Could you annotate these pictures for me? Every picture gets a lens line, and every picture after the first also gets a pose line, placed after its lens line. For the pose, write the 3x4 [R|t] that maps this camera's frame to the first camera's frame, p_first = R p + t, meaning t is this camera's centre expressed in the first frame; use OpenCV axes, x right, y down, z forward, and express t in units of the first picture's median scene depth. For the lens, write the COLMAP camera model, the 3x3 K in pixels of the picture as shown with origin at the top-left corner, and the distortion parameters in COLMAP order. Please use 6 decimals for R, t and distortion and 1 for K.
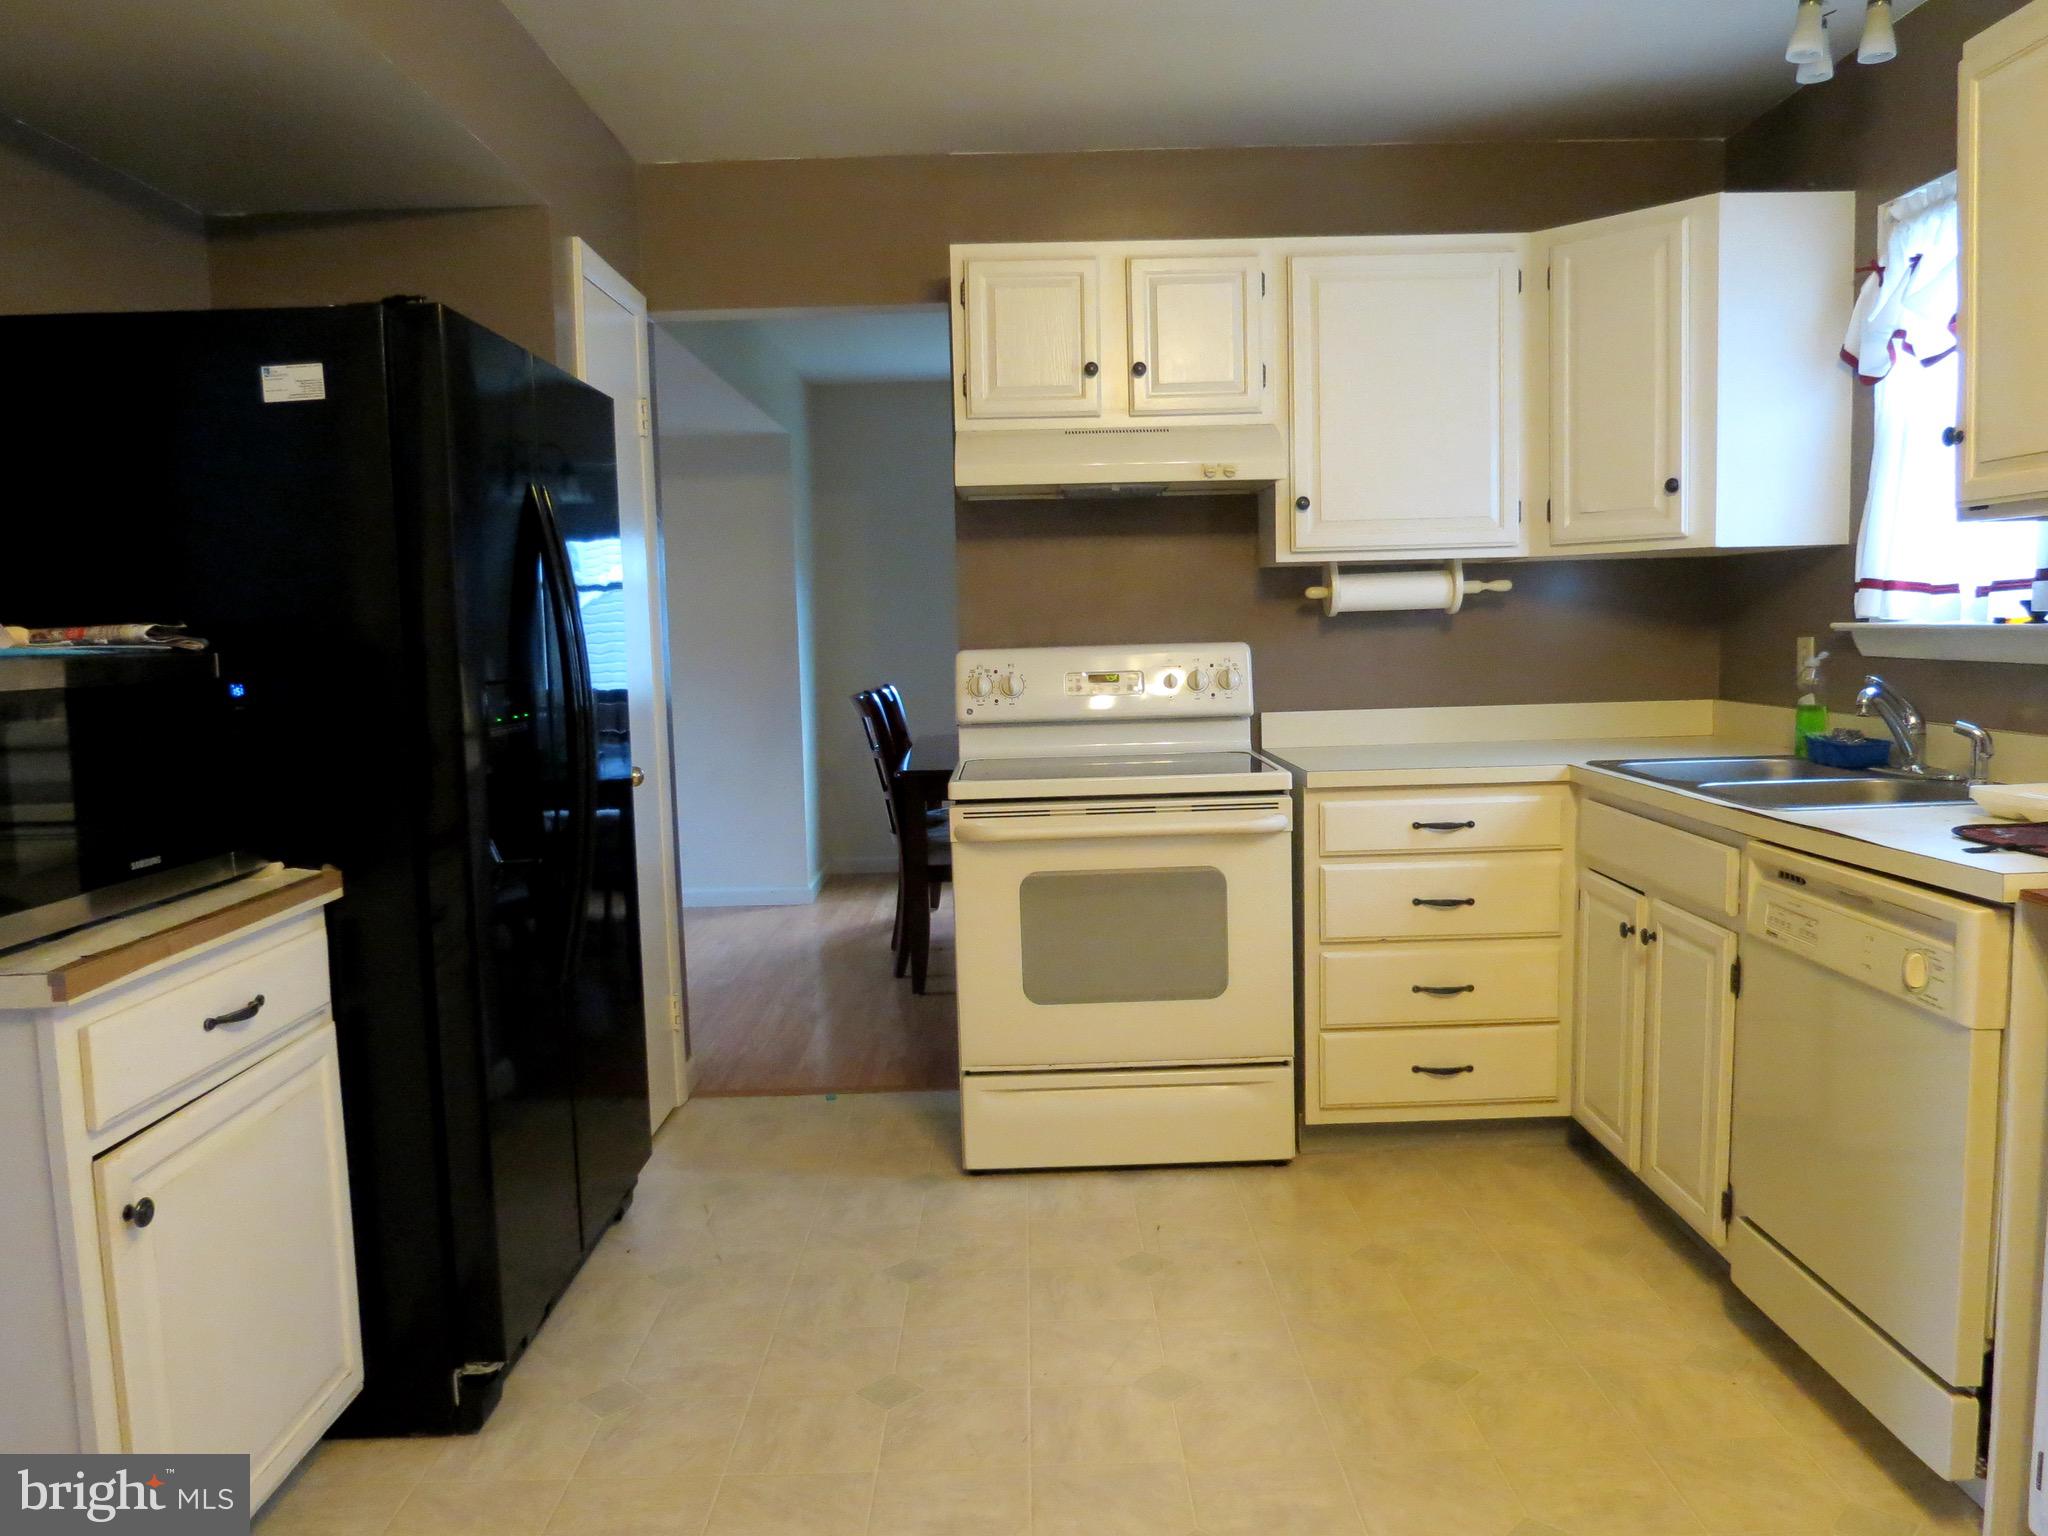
lens RADIAL K [[1459.6, 0, 1029.6], [0, 1459.6, 767.9], [0, 0, 1]] dist [-0.027784, -0.000004]
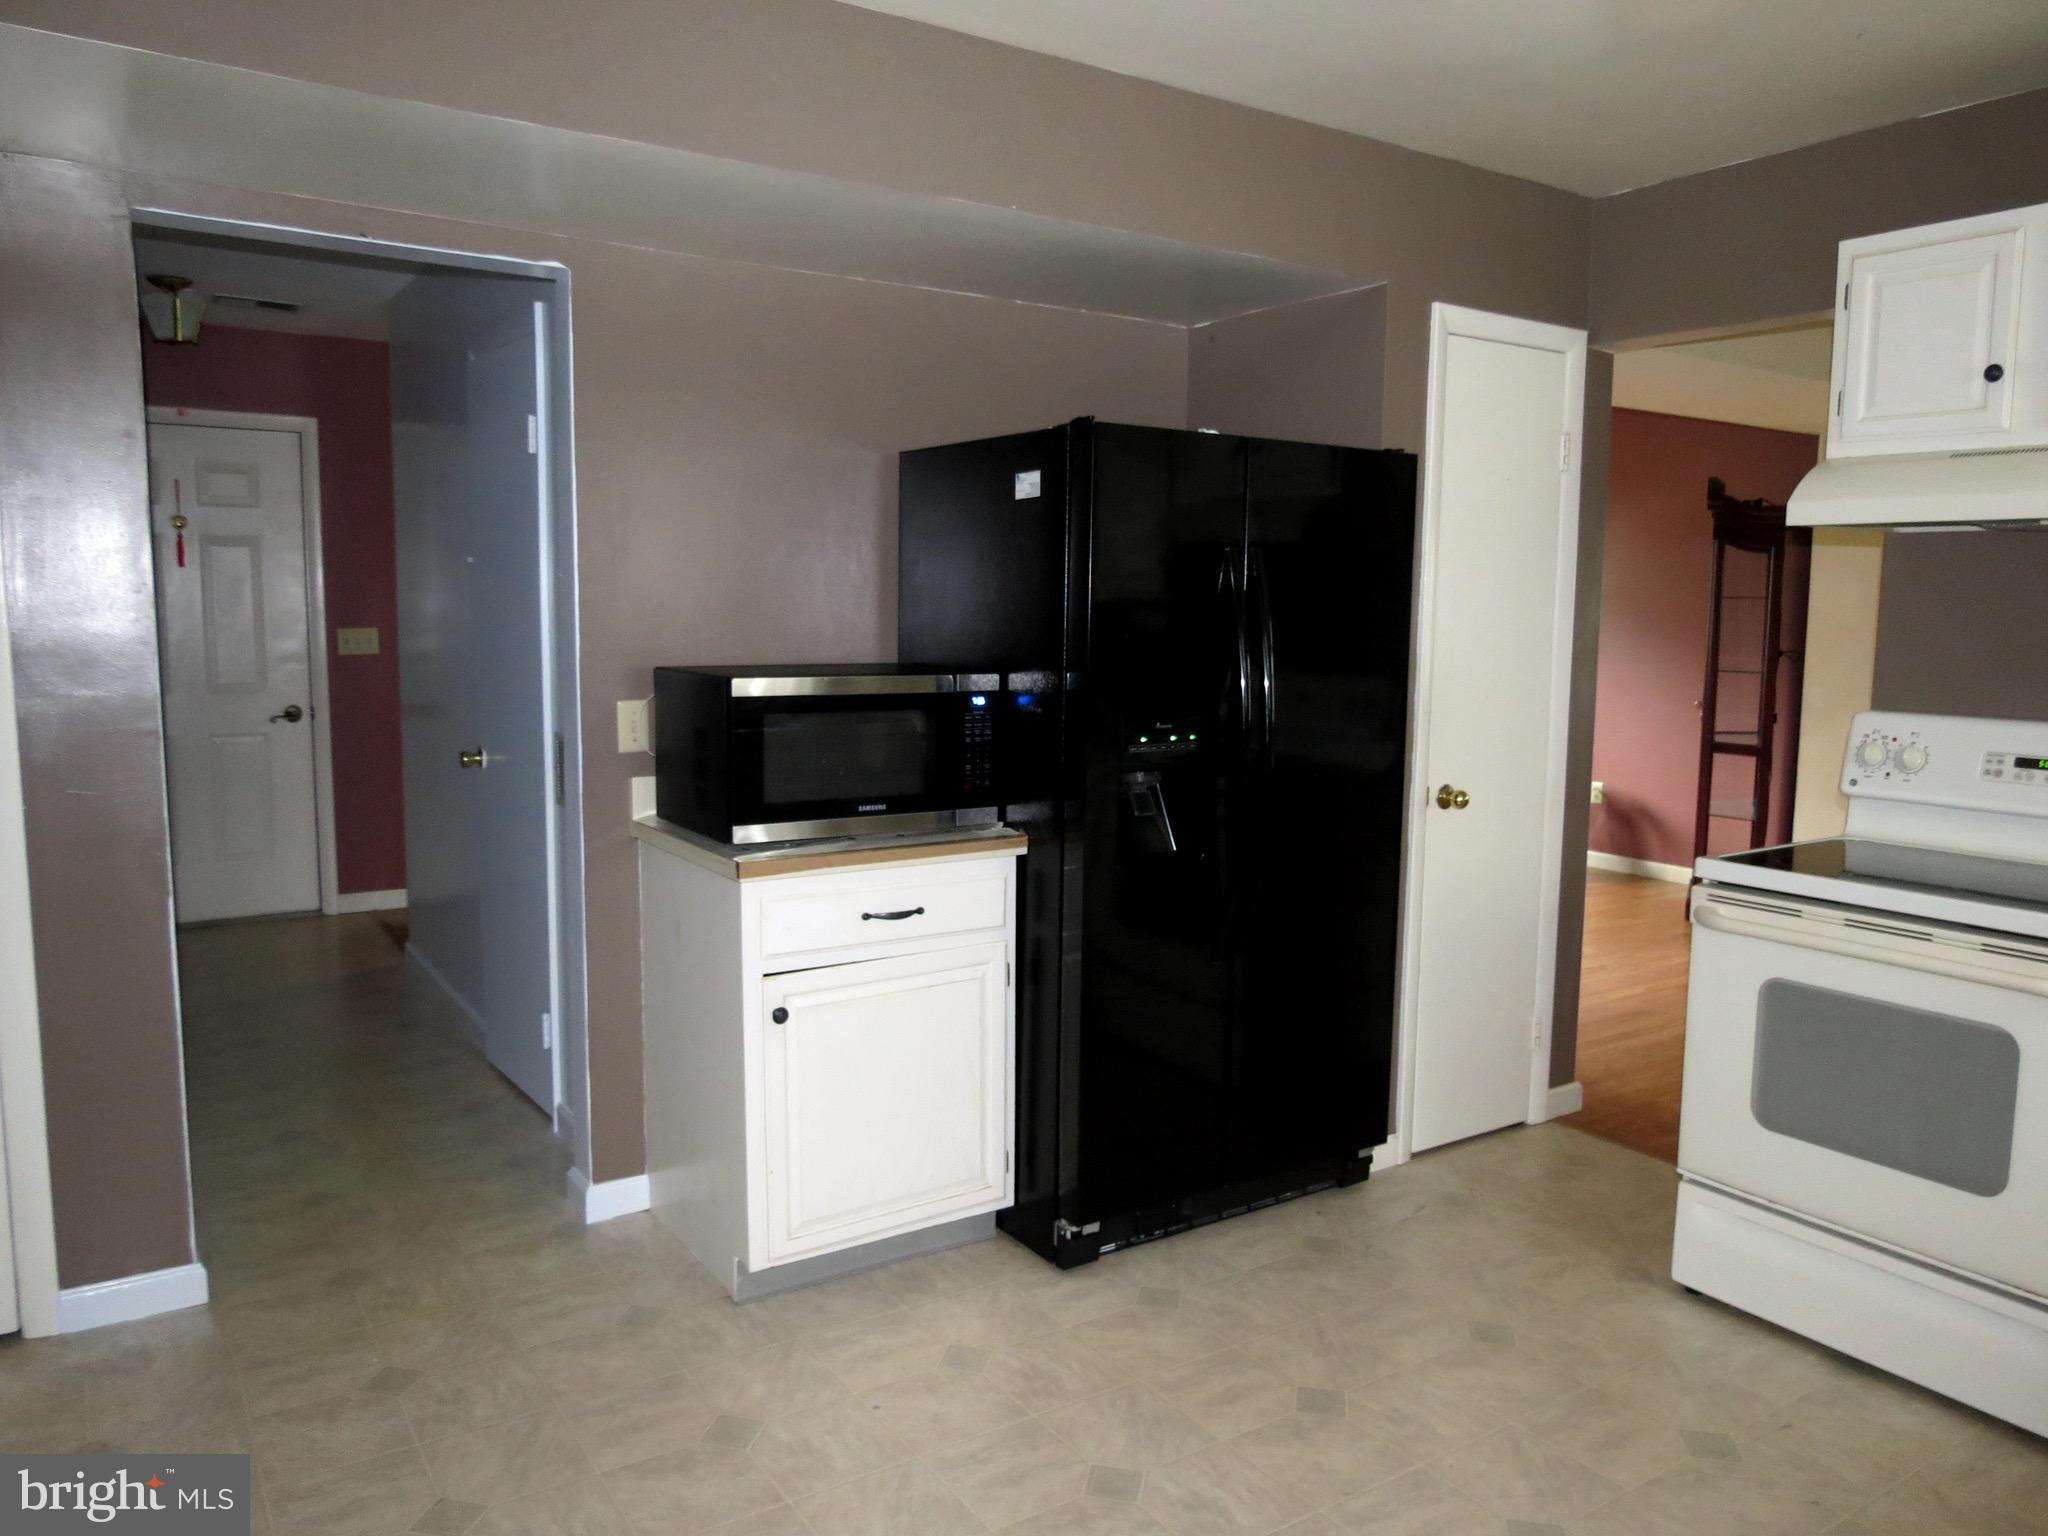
lens RADIAL K [[1459.6, 0, 1023.2], [0, 1459.6, 767.9], [0, 0, 1]] dist [-0.027784, -0.000004]
pose [[0.541598, 0.129465, -0.830609, 0.595356], [-0.110215, 0.990476, 0.082517, -0.095077], [0.833381, 0.046855, 0.550709, 0.198267]]
